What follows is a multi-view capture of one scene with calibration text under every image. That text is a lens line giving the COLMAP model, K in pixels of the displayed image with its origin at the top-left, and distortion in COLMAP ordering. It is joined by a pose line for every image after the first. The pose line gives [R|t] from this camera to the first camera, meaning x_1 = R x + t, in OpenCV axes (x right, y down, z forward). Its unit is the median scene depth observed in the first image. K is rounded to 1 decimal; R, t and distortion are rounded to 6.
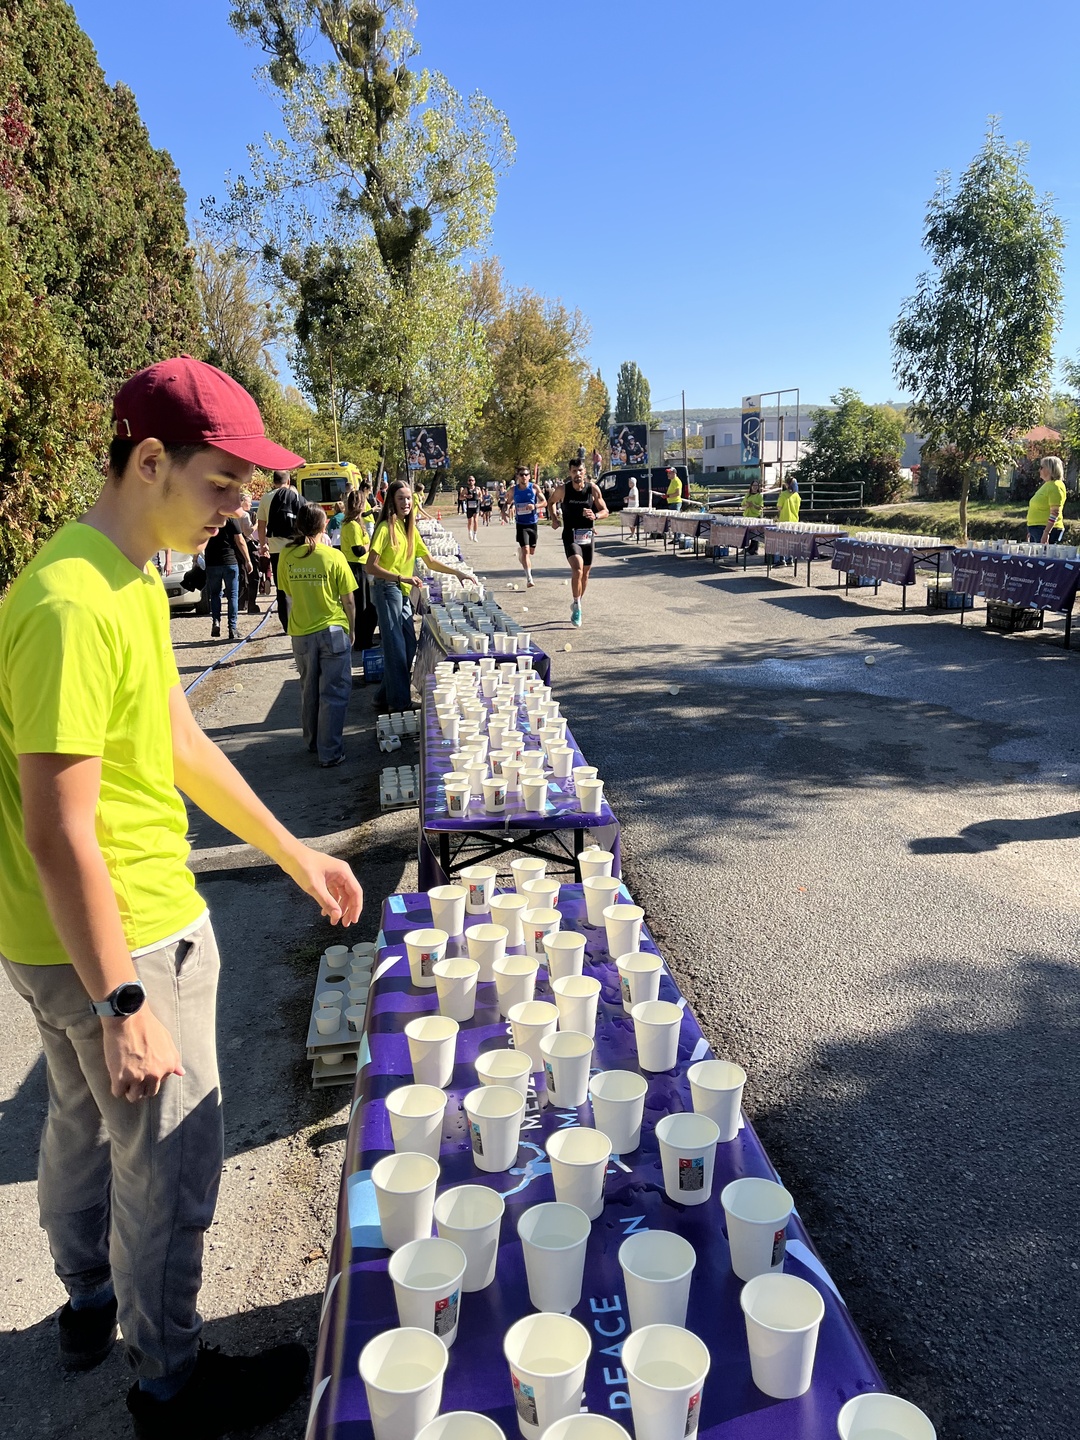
lens RADIAL K [[1096.2, 0, 538.9], [0, 1096.2, 723.7], [0, 0, 1]] dist [0.073215, -0.084880]
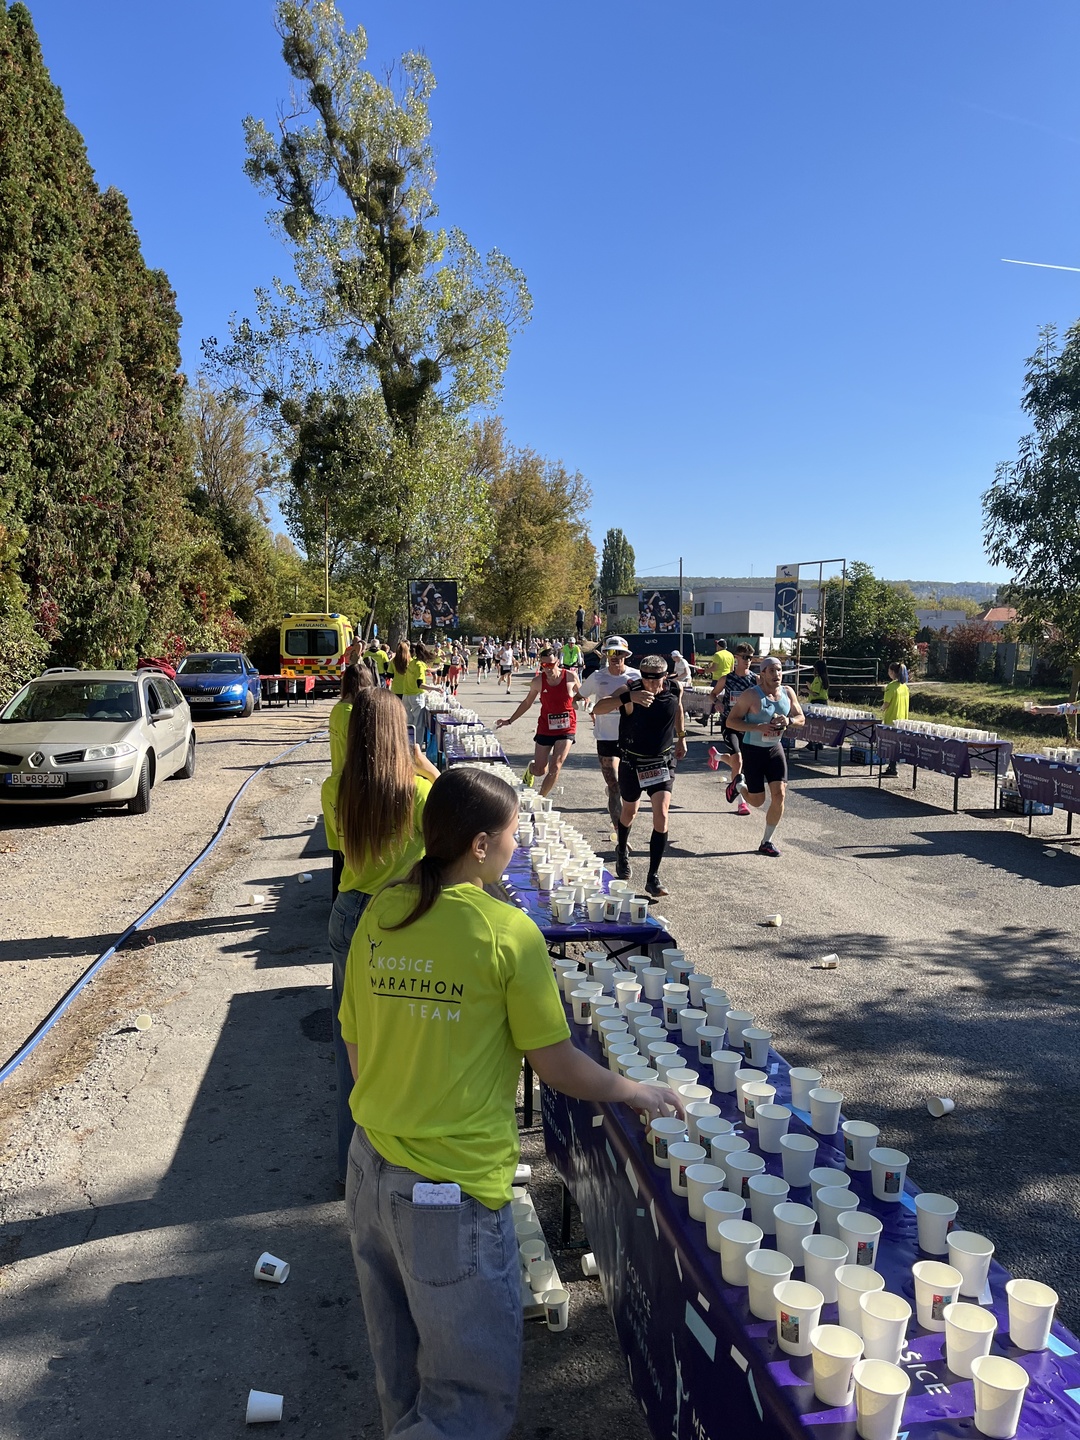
lens RADIAL K [[1096.2, 0, 542.2], [0, 1096.2, 729.6], [0, 0, 1]] dist [0.073215, -0.084880]
pose [[0.998654, 0.045298, 0.025247, -0.019288], [-0.041542, 0.990193, -0.133384, -0.022601], [-0.031042, 0.132156, 0.990743, 0.086660]]
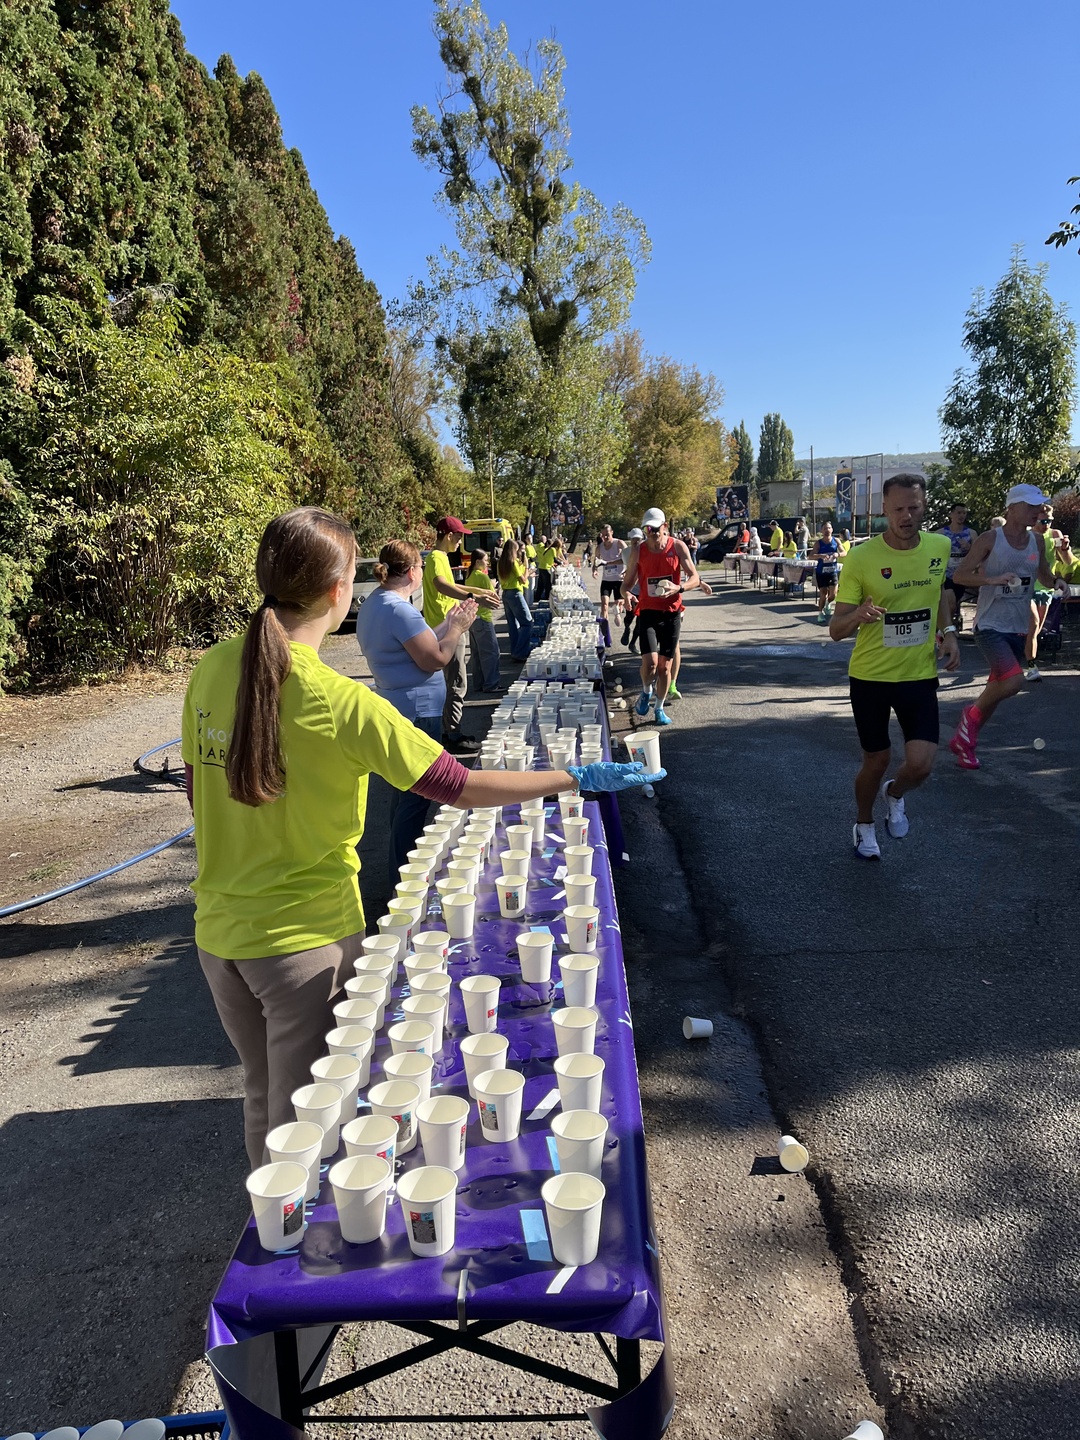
lens RADIAL K [[1096.2, 0, 526.3], [0, 1096.2, 725.1], [0, 0, 1]] dist [0.073215, -0.084880]
pose [[0.990183, 0.019165, -0.138454, 0.018427], [-0.024954, 0.998880, -0.040199, 0.028521], [0.137529, 0.043260, 0.989553, -0.136948]]
